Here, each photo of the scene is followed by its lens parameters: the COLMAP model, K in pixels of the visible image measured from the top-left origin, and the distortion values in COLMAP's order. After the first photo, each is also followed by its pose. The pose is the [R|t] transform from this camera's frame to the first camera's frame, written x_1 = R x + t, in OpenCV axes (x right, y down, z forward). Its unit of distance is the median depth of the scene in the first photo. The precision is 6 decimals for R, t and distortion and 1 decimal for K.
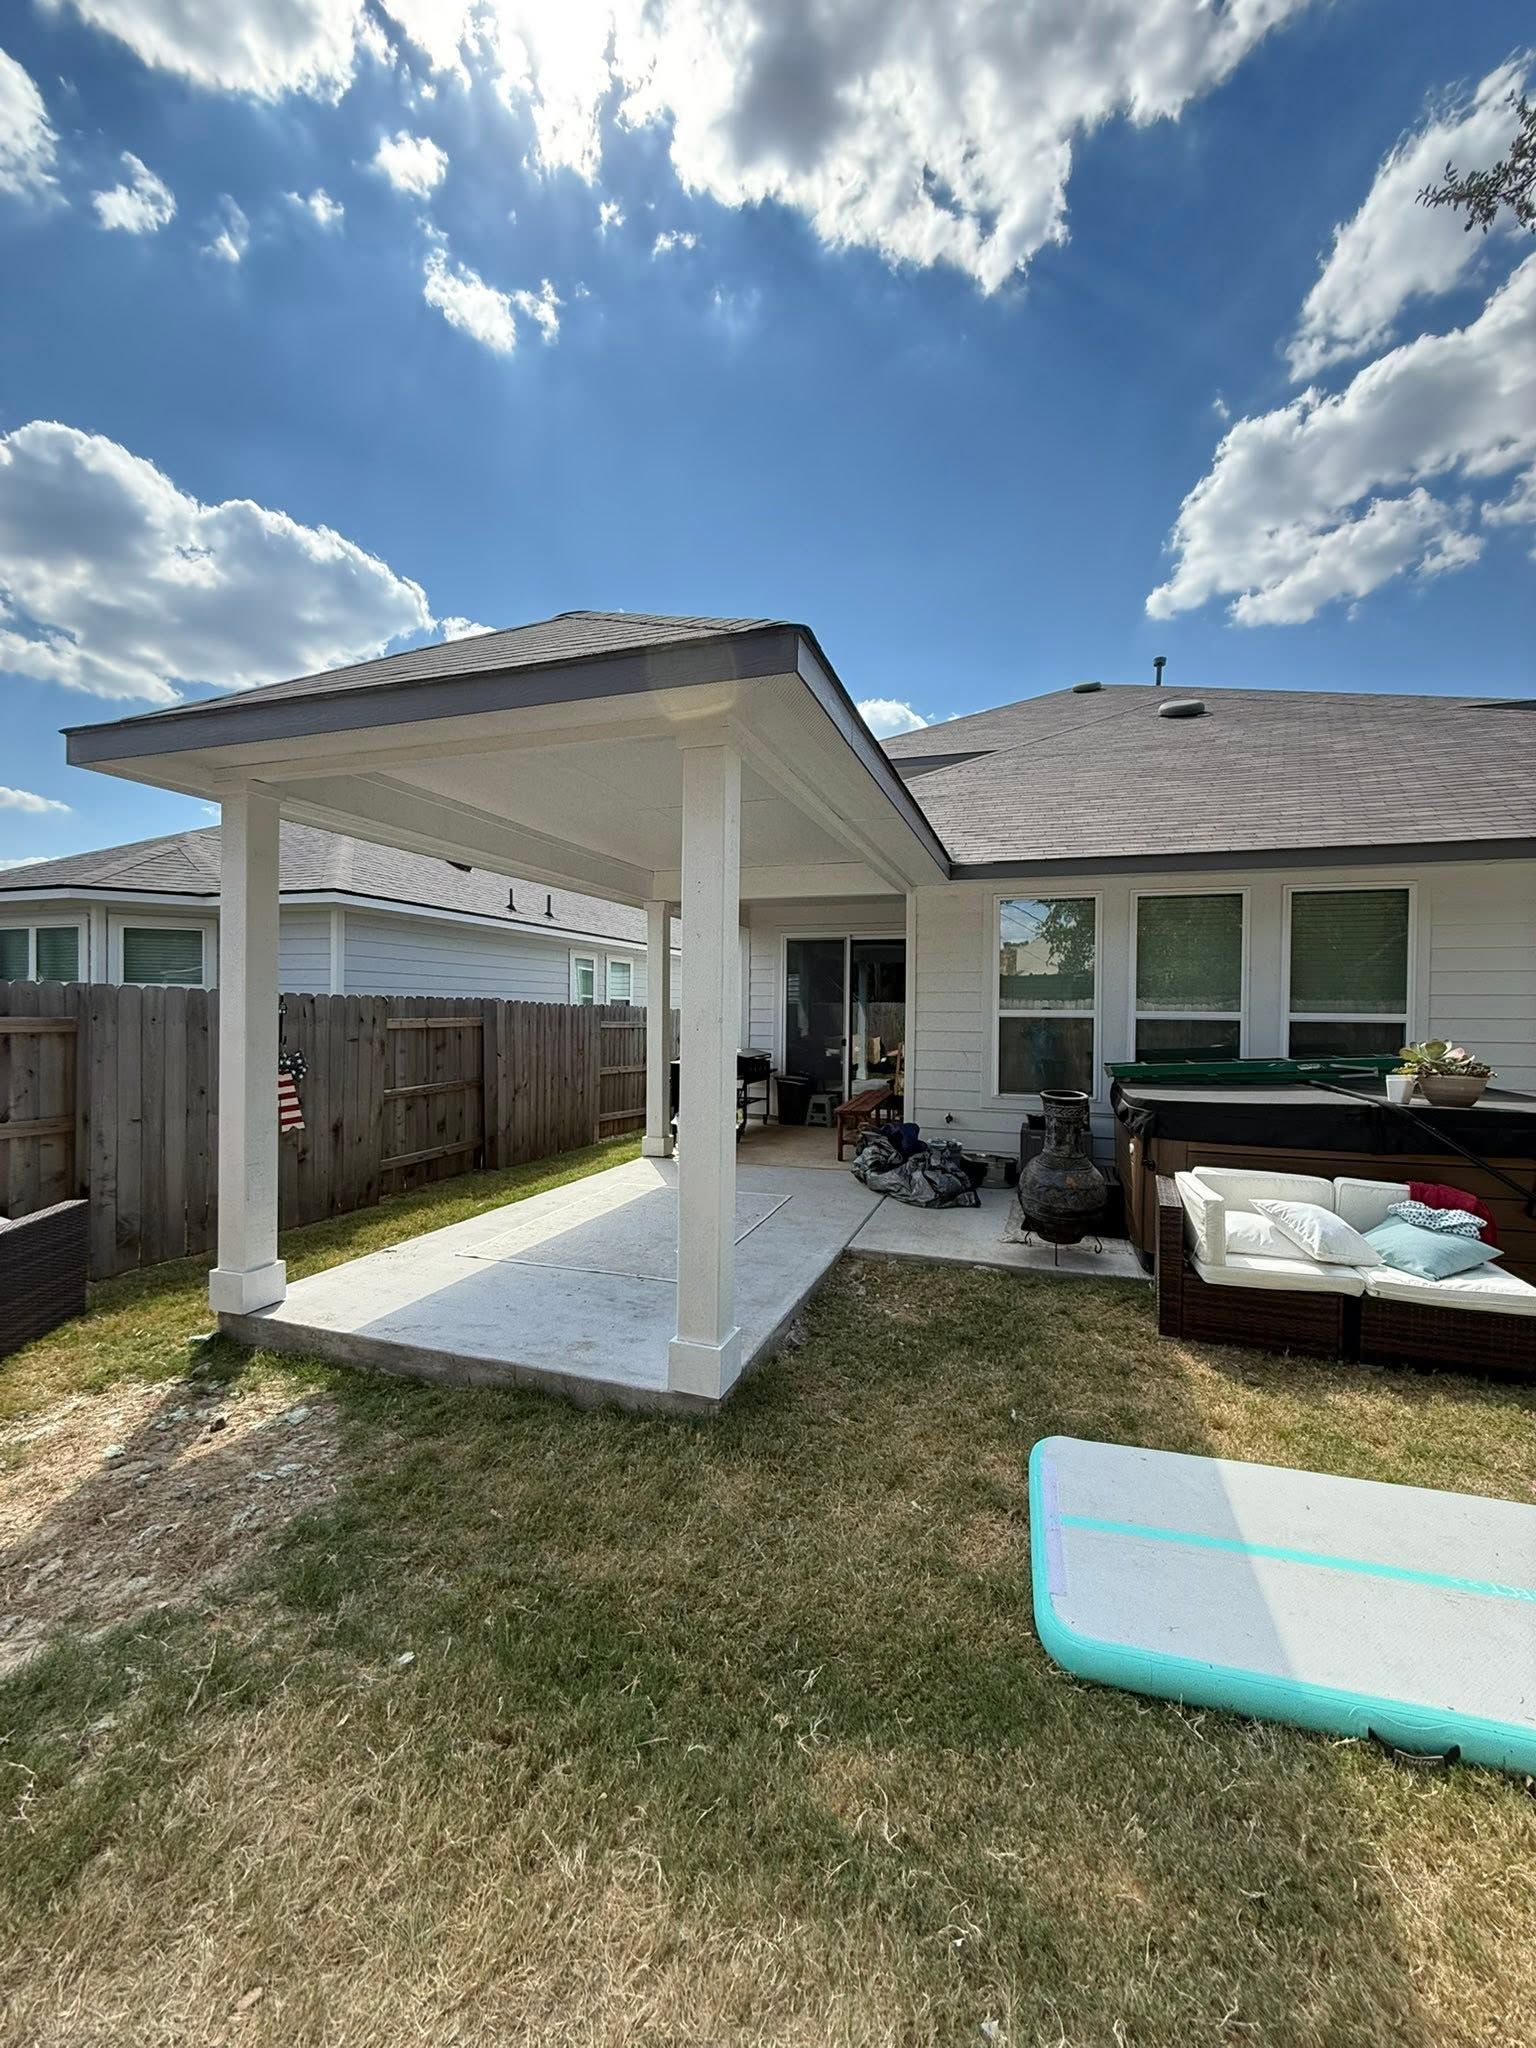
lens RADIAL K [[811.6, 0, 773.2], [0, 811.6, 1017.6], [0, 0, 1]] dist [0.000635, -0.000702]
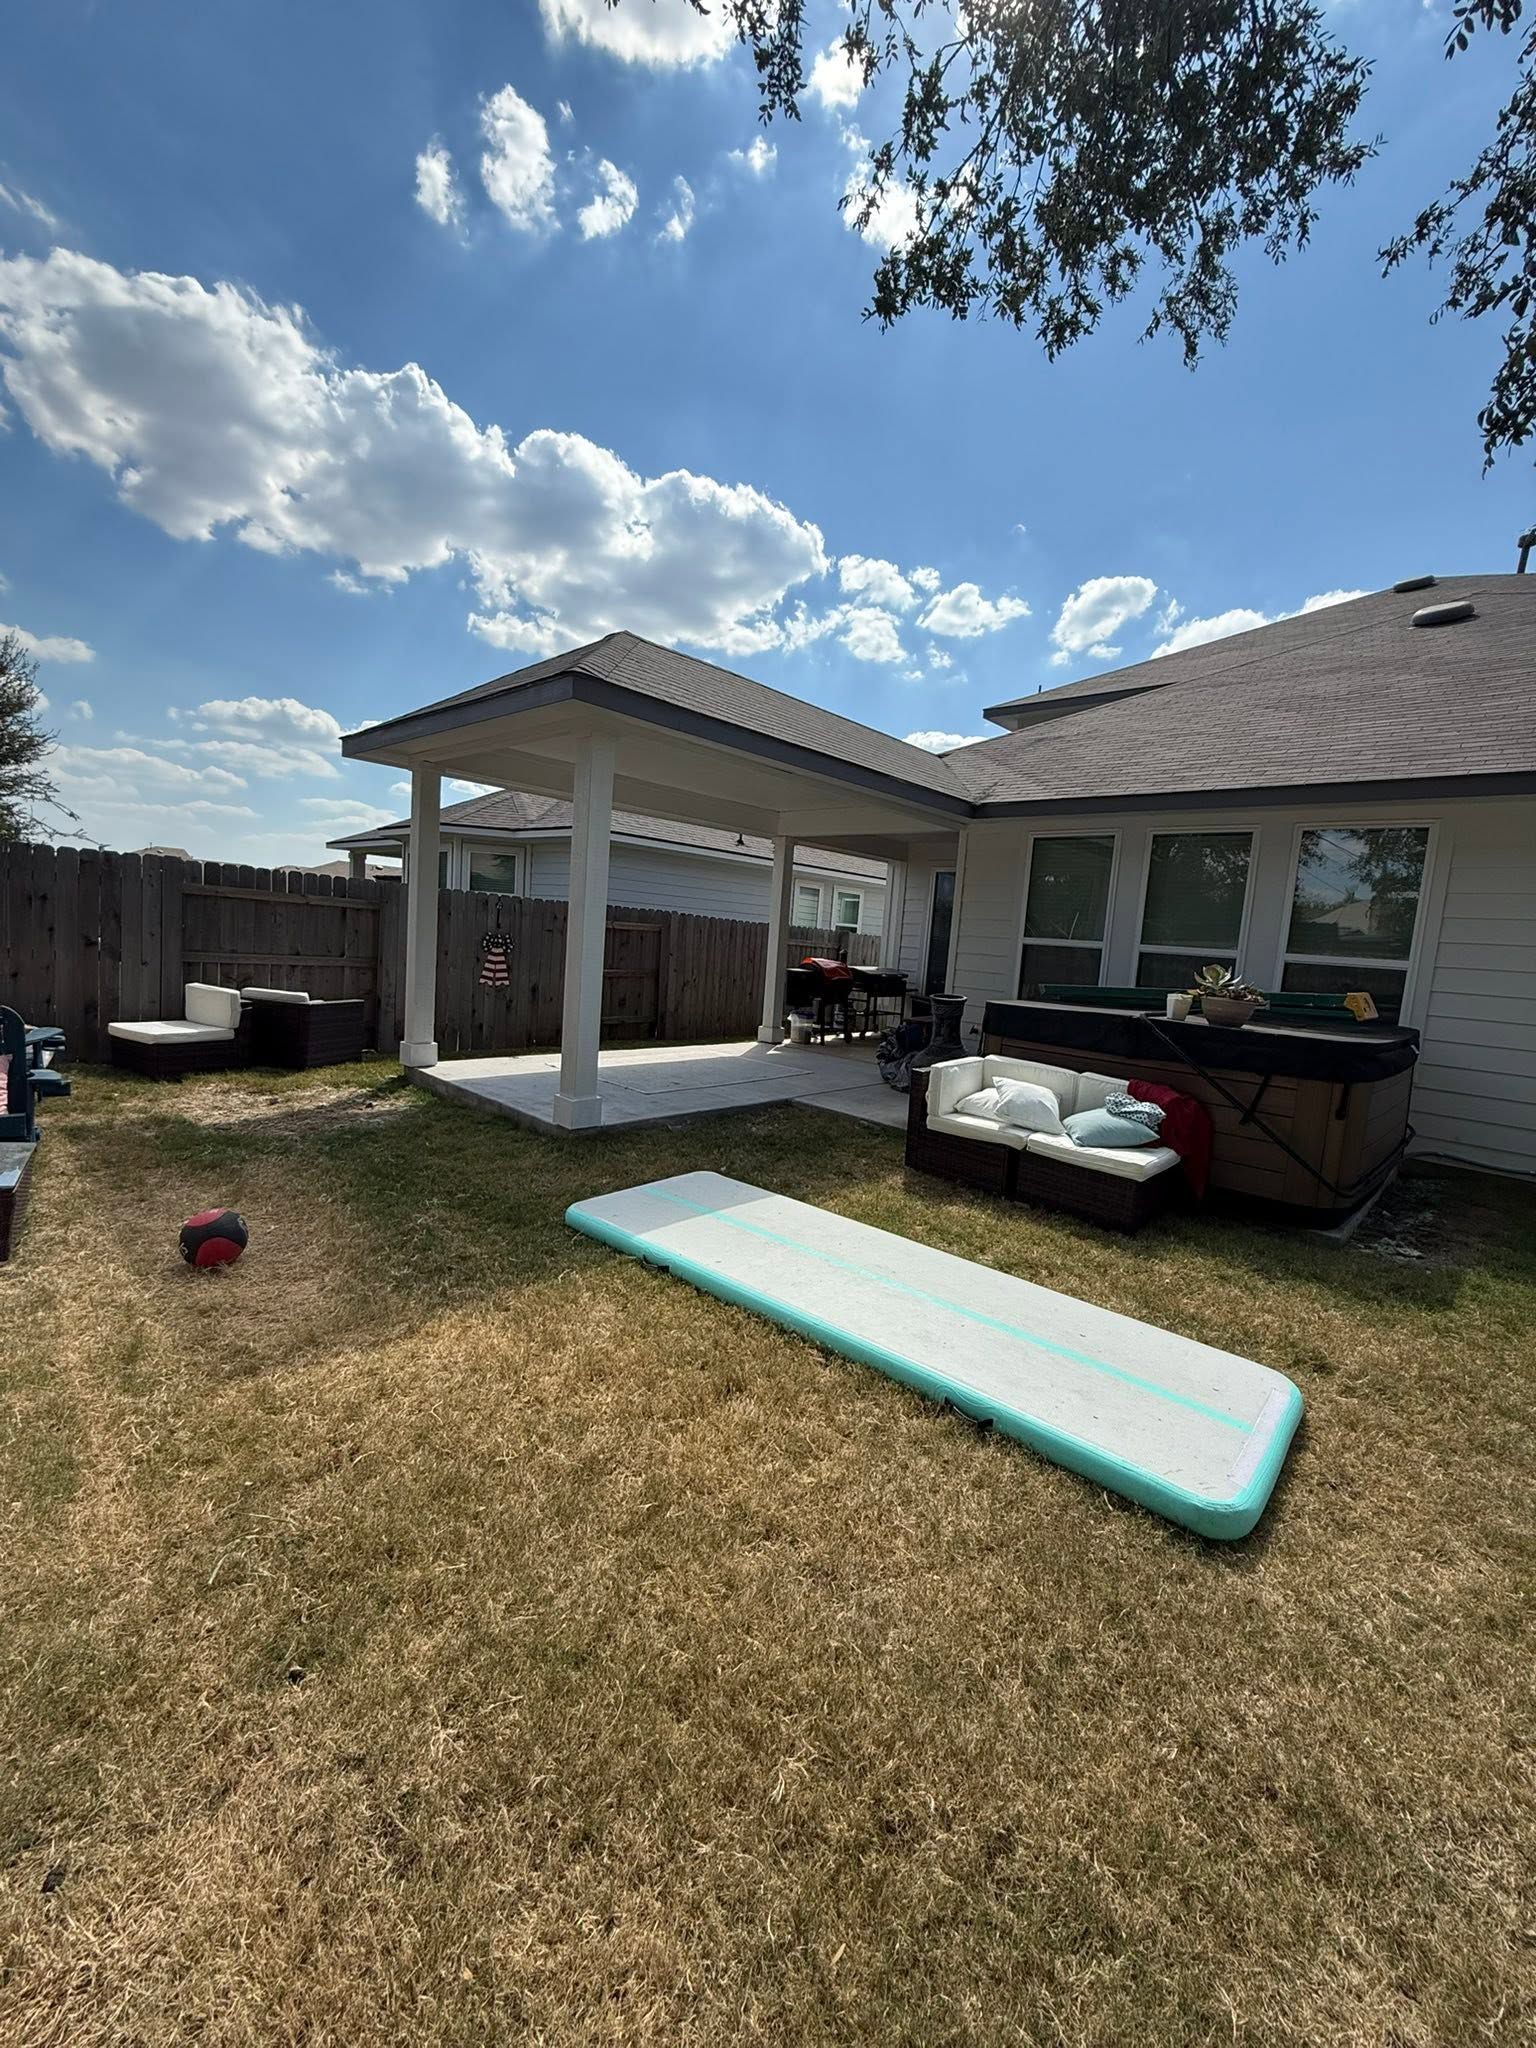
lens RADIAL K [[811.6, 0, 781.3], [0, 811.6, 1032.1], [0, 0, 1]] dist [0.000635, -0.000702]
pose [[0.907575, 0.105364, -0.406456, 0.328414], [-0.068518, 0.992192, 0.104208, 0.018789], [0.414263, -0.066727, 0.907708, -0.115576]]
